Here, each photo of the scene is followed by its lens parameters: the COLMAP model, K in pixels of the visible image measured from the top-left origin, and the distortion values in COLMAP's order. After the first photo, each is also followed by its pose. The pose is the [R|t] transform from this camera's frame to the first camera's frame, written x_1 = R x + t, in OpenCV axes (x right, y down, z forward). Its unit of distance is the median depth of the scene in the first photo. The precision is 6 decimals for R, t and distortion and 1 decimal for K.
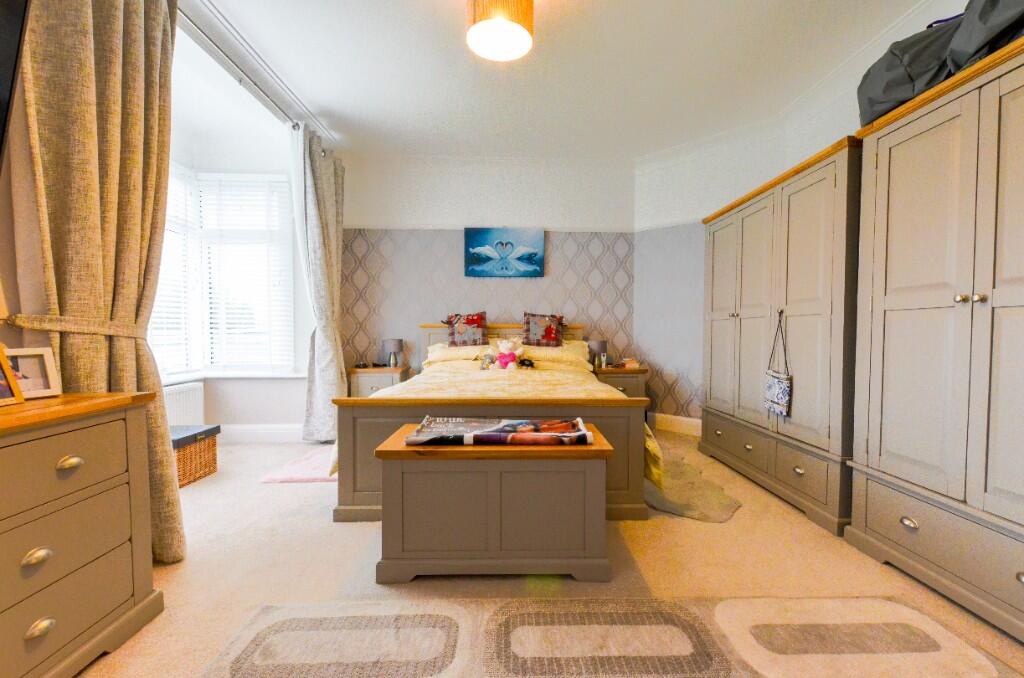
lens RADIAL K [[443.9, 0, 519.0], [0, 443.9, 336.4], [0, 0, 1]] dist [0.009752, -0.000763]
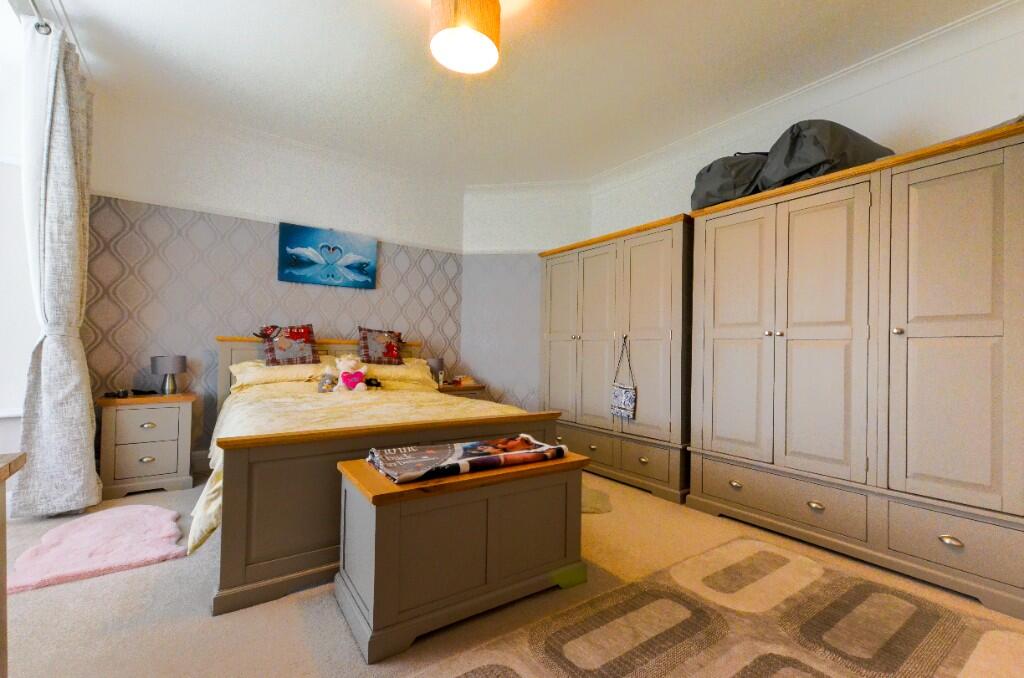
lens RADIAL K [[443.9, 0, 519.0], [0, 443.9, 336.4], [0, 0, 1]] dist [0.009752, -0.000763]
pose [[0.830060, 0.029136, 0.556912, -0.252475], [-0.008203, 0.999164, -0.040047, -0.001367], [-0.557614, 0.028673, 0.829605, 0.077407]]
